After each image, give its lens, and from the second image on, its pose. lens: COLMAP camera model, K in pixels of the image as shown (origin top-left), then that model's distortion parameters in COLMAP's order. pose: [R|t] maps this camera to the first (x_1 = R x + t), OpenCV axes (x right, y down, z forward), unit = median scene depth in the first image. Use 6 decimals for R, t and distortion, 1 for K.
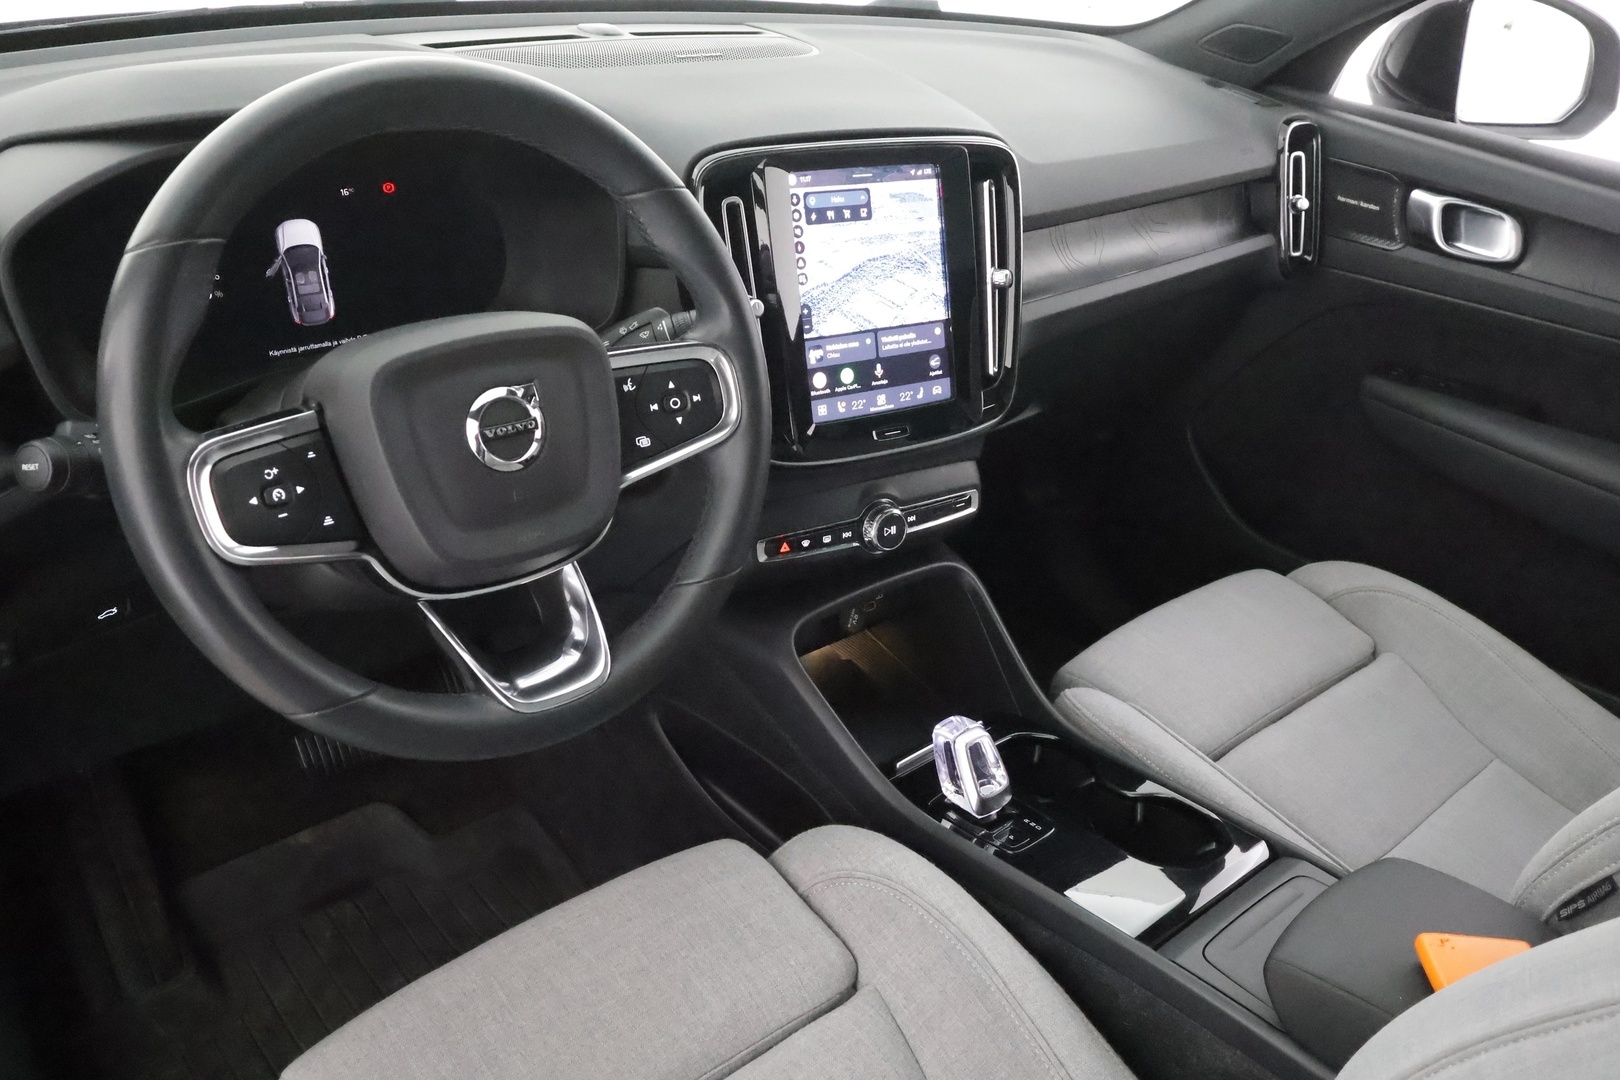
lens RADIAL K [[1287.1, 0, 810.0], [0, 1287.1, 540.0], [0, 0, 1]] dist [0.005426, 0.003109]
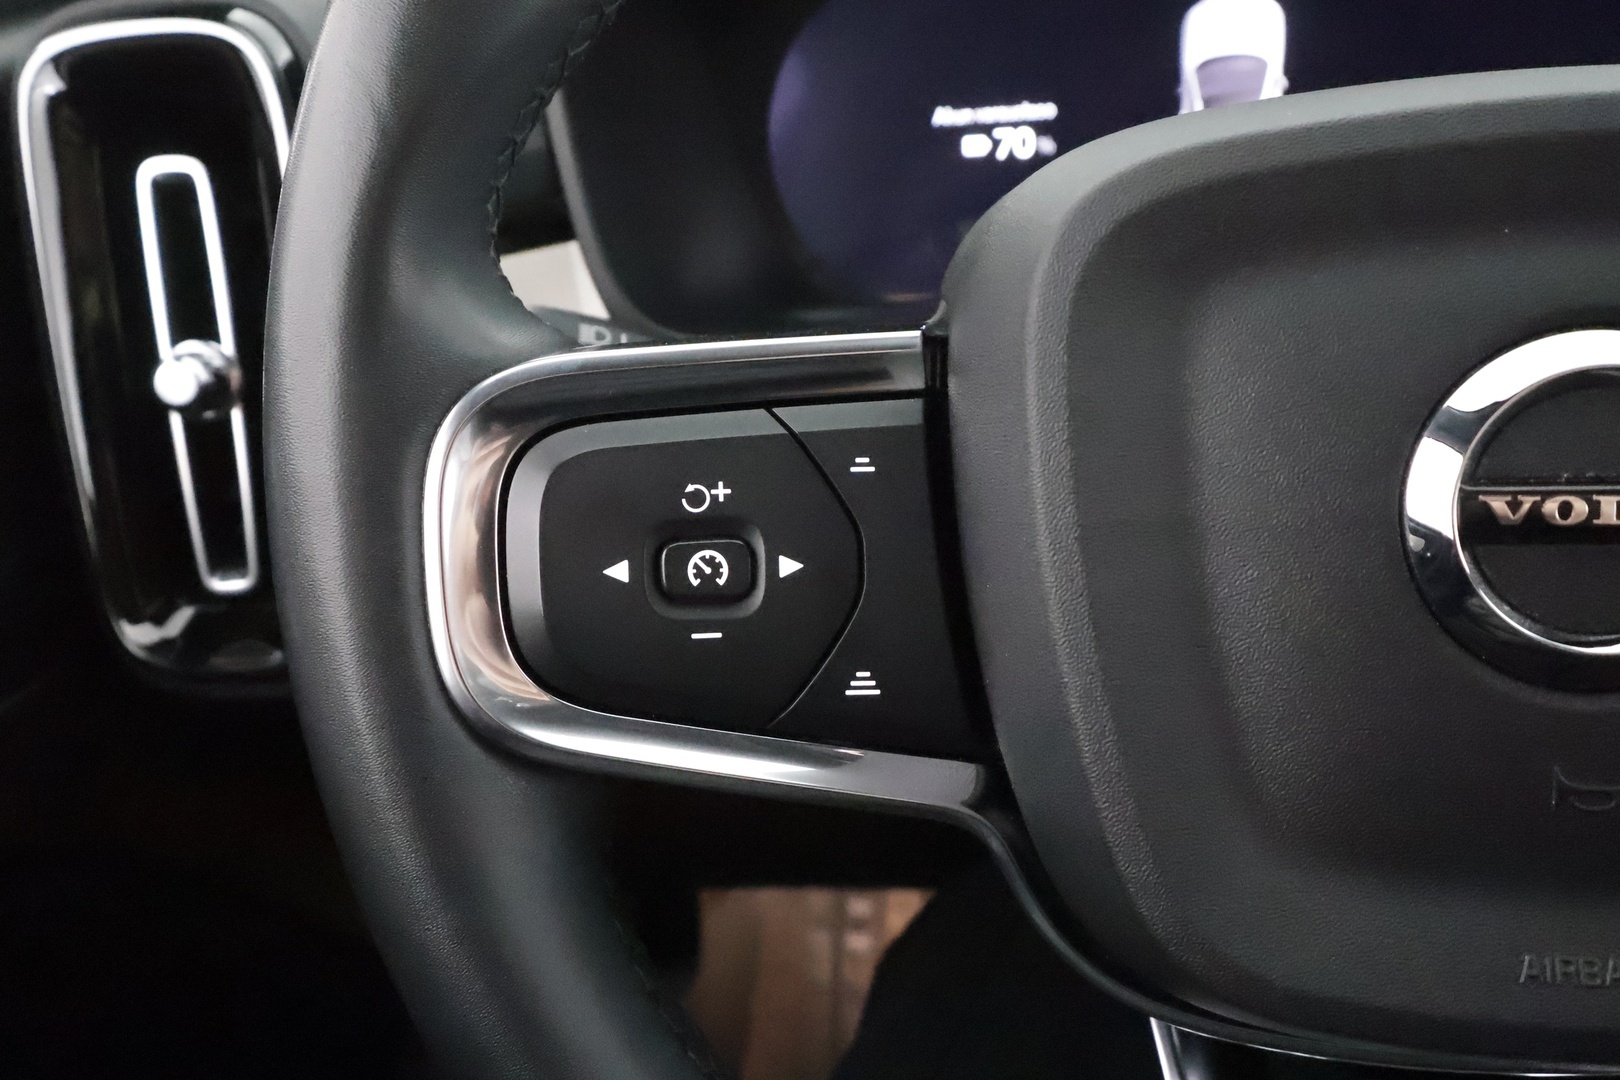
lens RADIAL K [[1287.1, 0, 810.0], [0, 1287.1, 540.0], [0, 0, 1]] dist [0.005426, 0.003109]
pose [[0.670639, 0.205399, -0.712780, -0.111631], [-0.238458, 0.969592, 0.055044, -0.041158], [0.702411, 0.133053, 0.699225, 0.508685]]
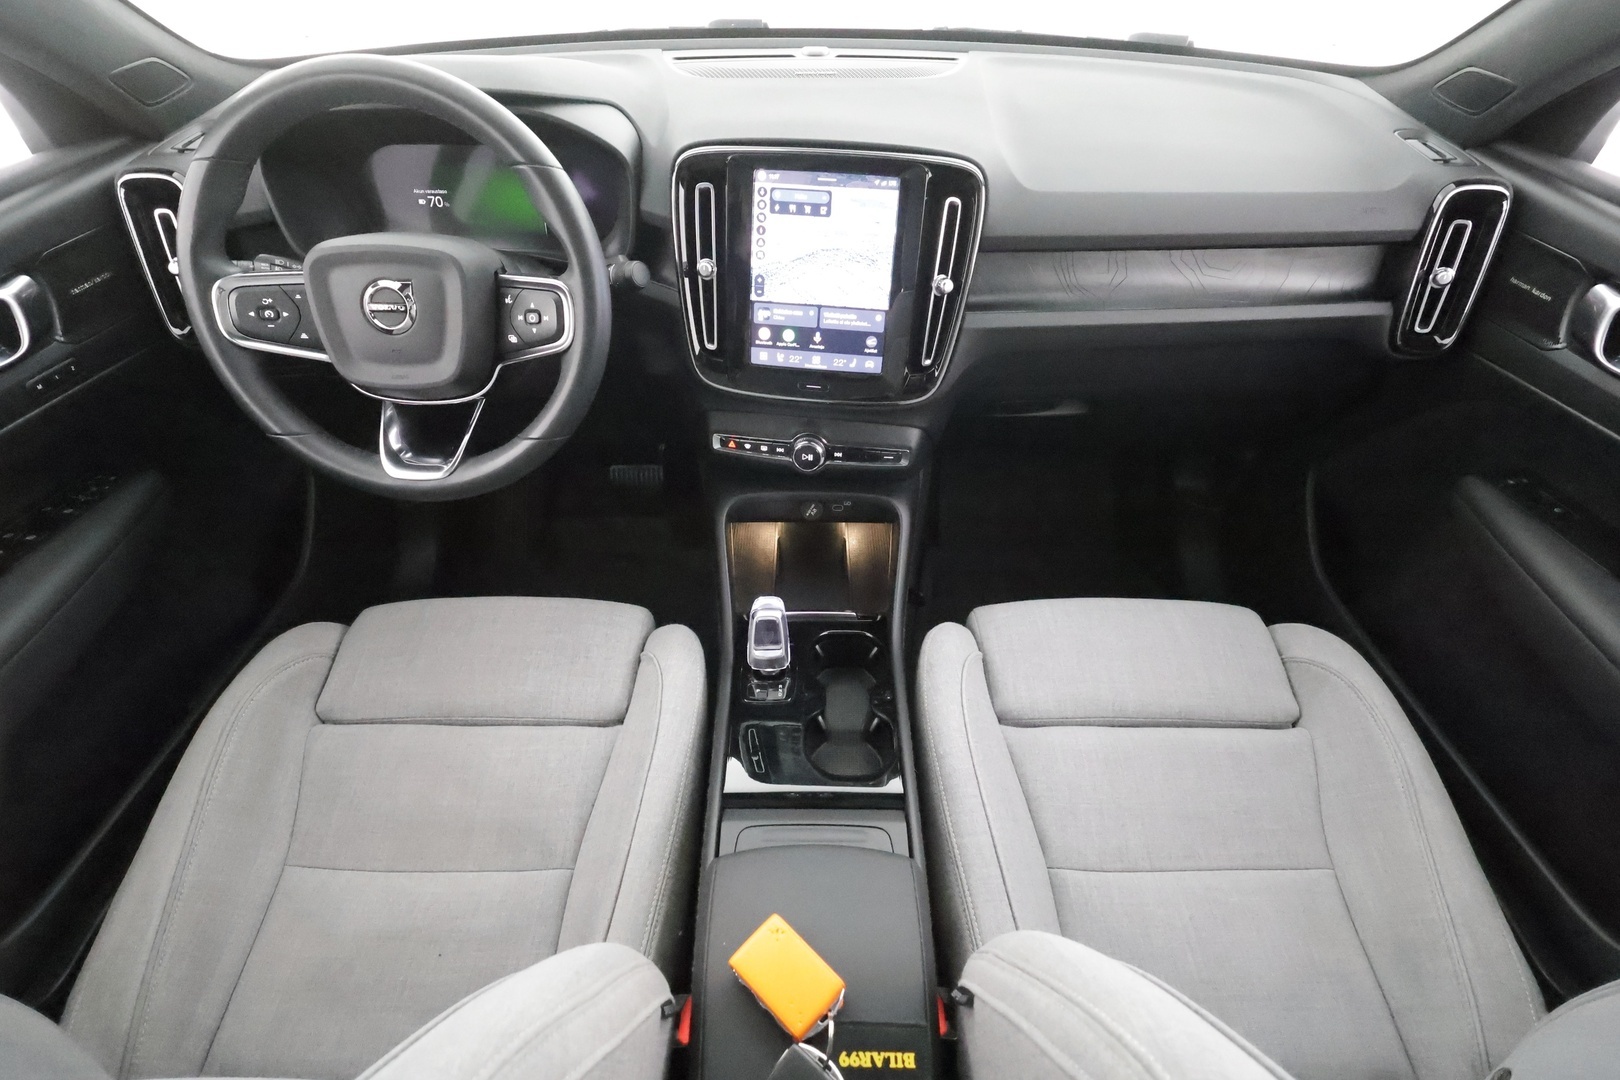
lens RADIAL K [[752.0, 0, 810.0], [0, 752.0, 540.0], [0, 0, 1]] dist [0.001210, -0.000099]
pose [[0.757476, 0.372380, -0.536250, 0.548697], [-0.267403, 0.926284, 0.265507, -0.144530], [0.595589, -0.057721, 0.801213, 0.371356]]
